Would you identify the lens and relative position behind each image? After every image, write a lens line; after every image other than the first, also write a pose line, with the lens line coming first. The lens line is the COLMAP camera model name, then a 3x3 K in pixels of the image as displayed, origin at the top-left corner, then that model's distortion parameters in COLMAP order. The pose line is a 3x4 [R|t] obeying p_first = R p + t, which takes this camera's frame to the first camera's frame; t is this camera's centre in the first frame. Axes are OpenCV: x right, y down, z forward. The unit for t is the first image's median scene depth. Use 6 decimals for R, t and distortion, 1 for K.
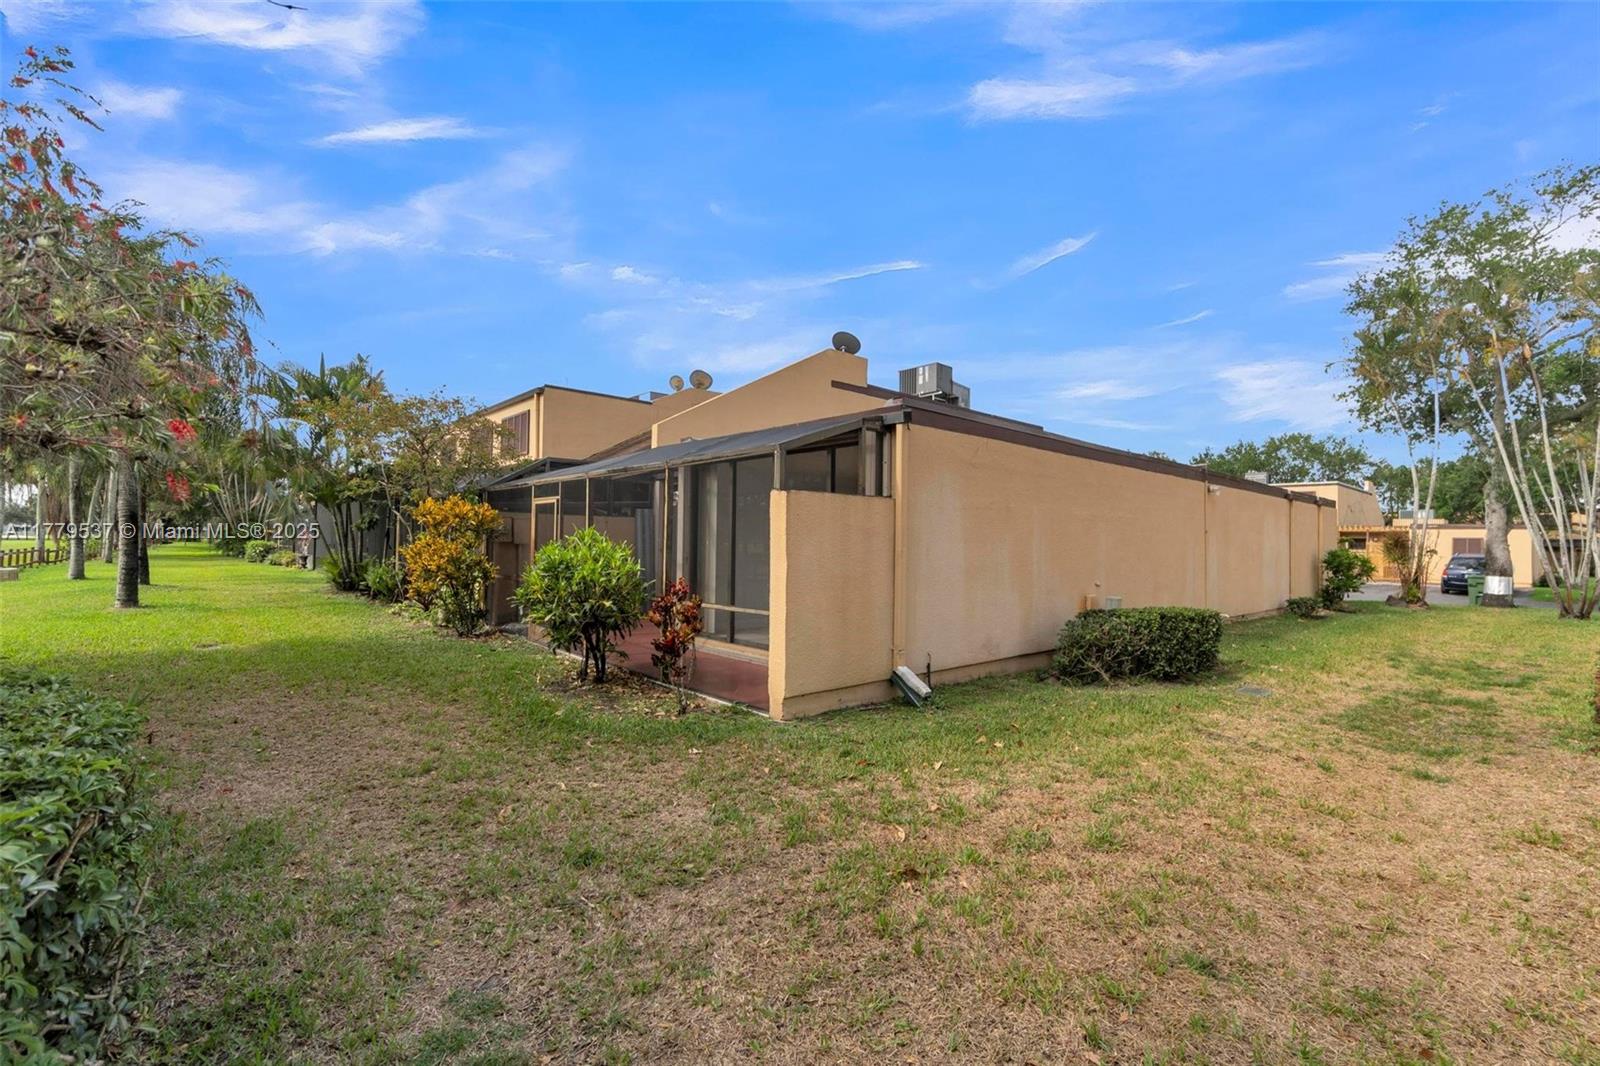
lens RADIAL K [[689.9, 0, 791.8], [0, 689.9, 527.3], [0, 0, 1]] dist [-0.008221, -0.000218]
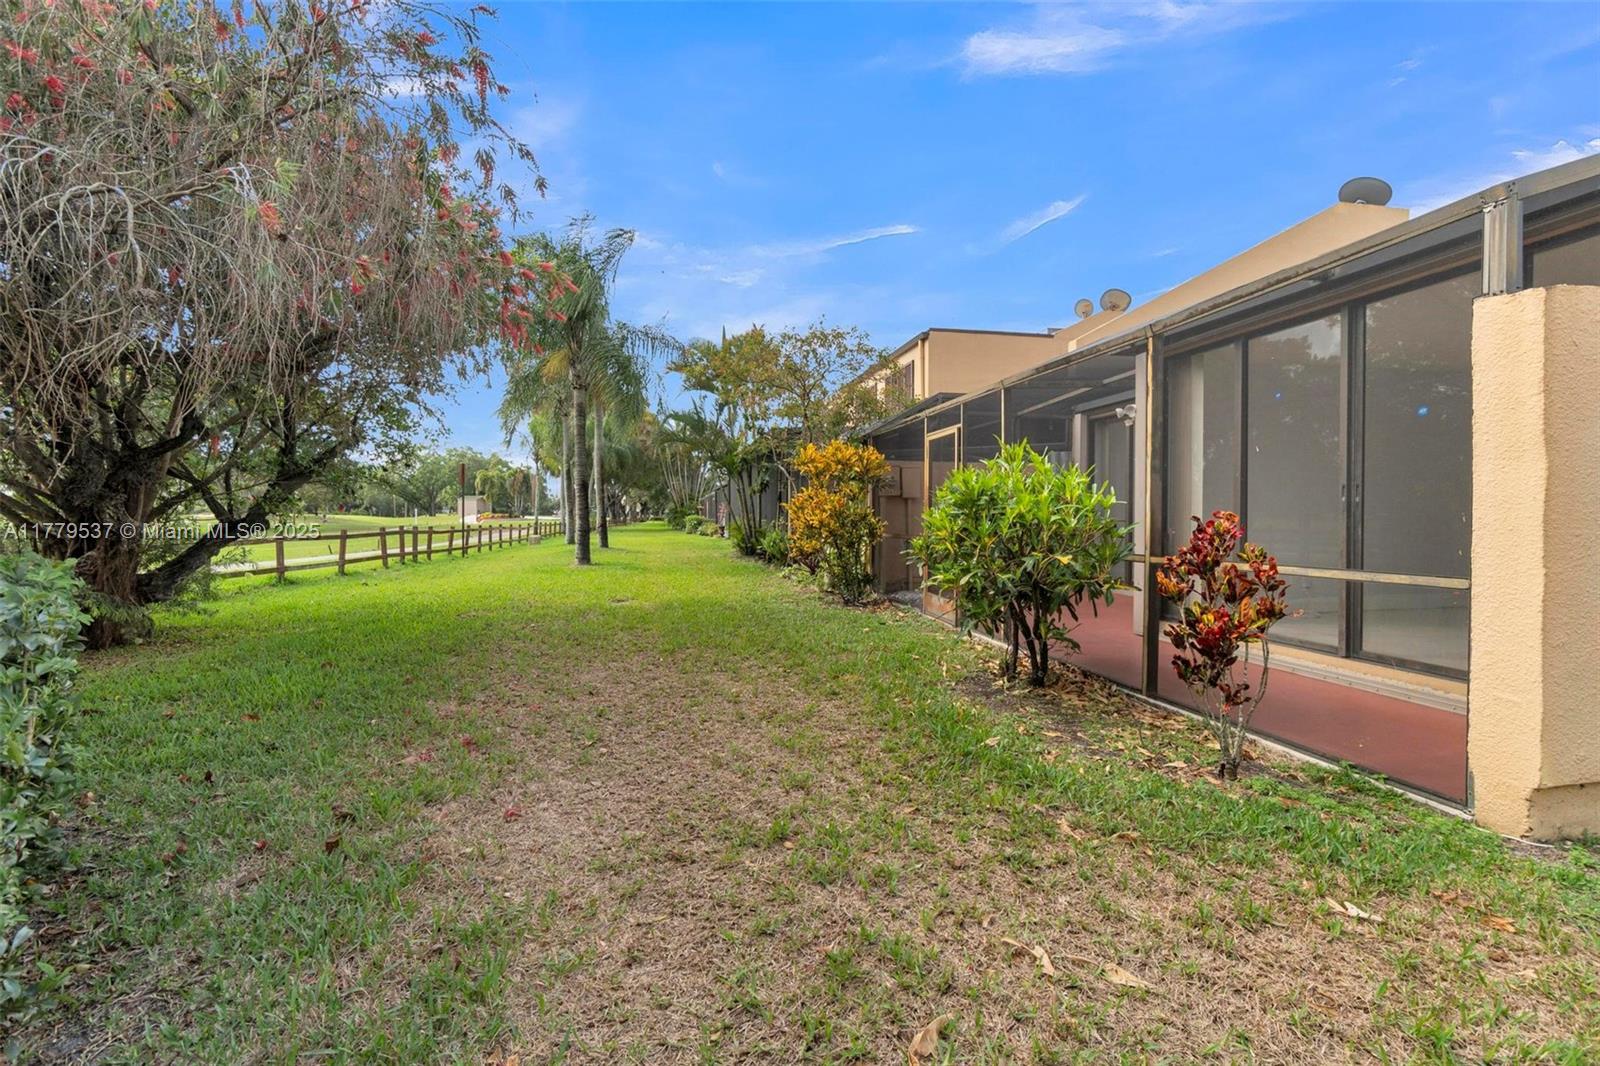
lens RADIAL K [[689.9, 0, 791.8], [0, 689.9, 527.3], [0, 0, 1]] dist [-0.008221, -0.000218]
pose [[0.860512, -0.005807, -0.509397, -0.145519], [0.022816, 0.999371, 0.027149, 0.054069], [0.508919, -0.034984, 0.860103, 0.329135]]
